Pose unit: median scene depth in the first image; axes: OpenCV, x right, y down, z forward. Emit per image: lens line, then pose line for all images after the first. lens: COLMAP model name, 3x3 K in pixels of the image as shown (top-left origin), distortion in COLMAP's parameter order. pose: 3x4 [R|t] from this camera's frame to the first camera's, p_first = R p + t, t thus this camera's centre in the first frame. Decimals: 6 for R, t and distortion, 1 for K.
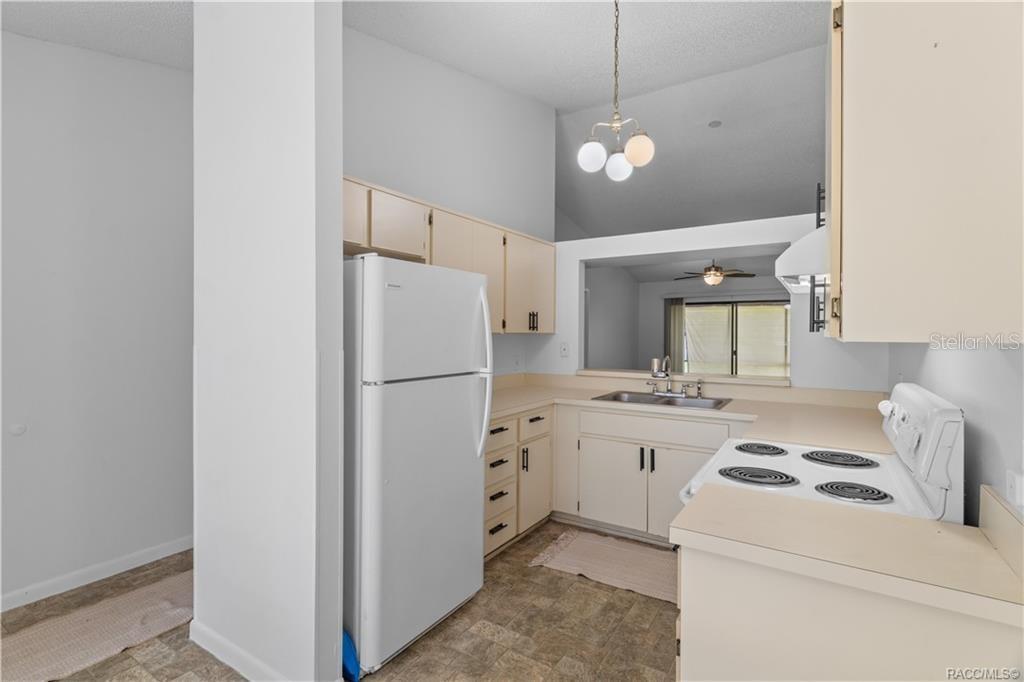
lens RADIAL K [[490.4, 0, 511.0], [0, 490.4, 336.6], [0, 0, 1]] dist [0.003003, -0.001914]
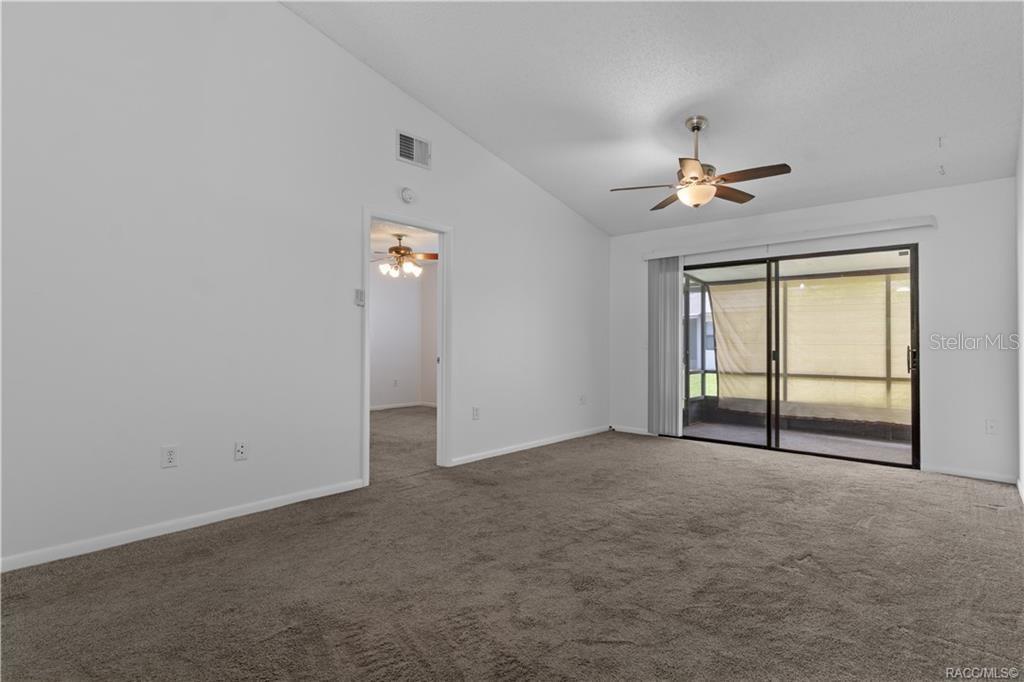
lens RADIAL K [[522.8, 0, 513.9], [0, 522.8, 341.7], [0, 0, 1]] dist [-0.005433, -0.001783]
pose [[0.989449, -0.002114, -0.144867, 0.738246], [0.000489, 0.999937, -0.011252, 0.067429], [0.144882, 0.011062, 0.989387, 1.151372]]
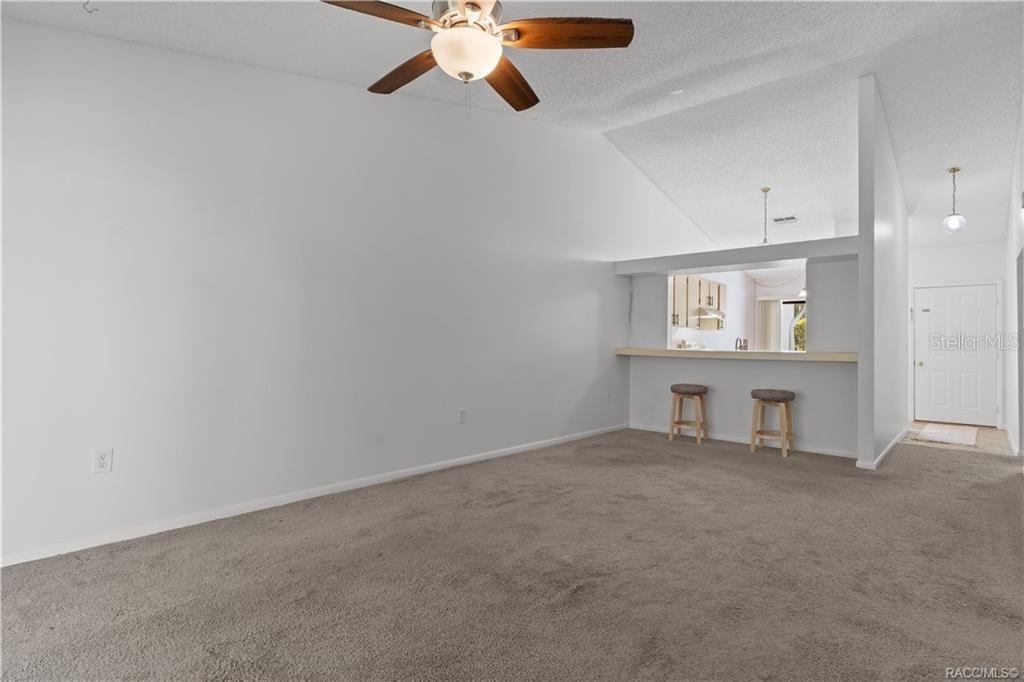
lens RADIAL K [[522.8, 0, 495.6], [0, 522.8, 334.9], [0, 0, 1]] dist [-0.005433, -0.001783]
pose [[-0.980188, -0.012197, 0.197694, 0.805120], [-0.012862, 0.999915, -0.002081, 0.053338], [-0.197652, -0.004583, -0.980262, 2.936185]]
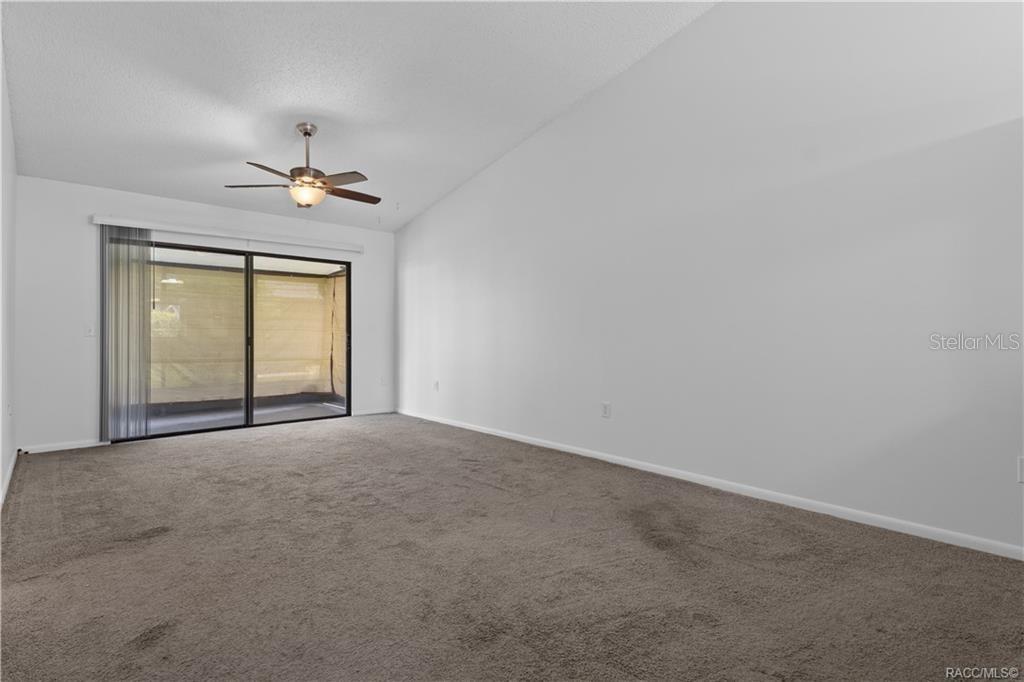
lens RADIAL K [[490.4, 0, 511.0], [0, 490.4, 338.4], [0, 0, 1]] dist [0.003003, -0.001914]
pose [[0.259081, -0.017225, 0.965702, -0.063463], [0.006208, 0.999850, 0.016168, 0.061563], [-0.965836, 0.001806, 0.259149, 1.565825]]
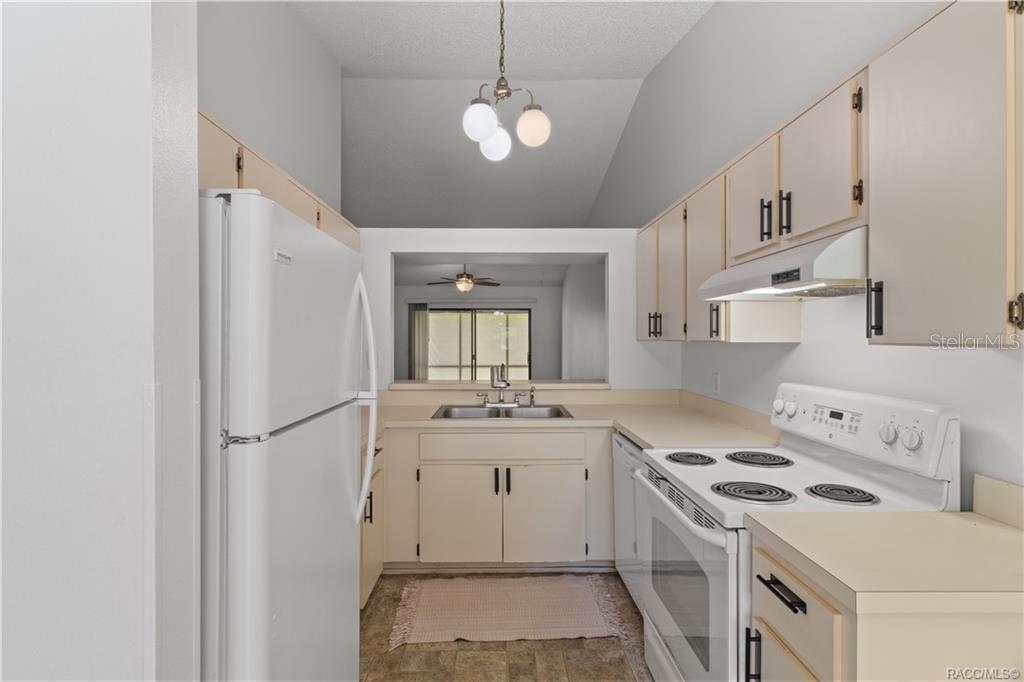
lens RADIAL K [[490.4, 0, 510.1], [0, 490.4, 341.2], [0, 0, 1]] dist [0.003003, -0.001914]
pose [[0.829627, -0.006519, 0.558280, -0.193222], [0.007516, 0.999972, 0.000506, -0.003851], [-0.558268, 0.003776, 0.829652, 0.231513]]
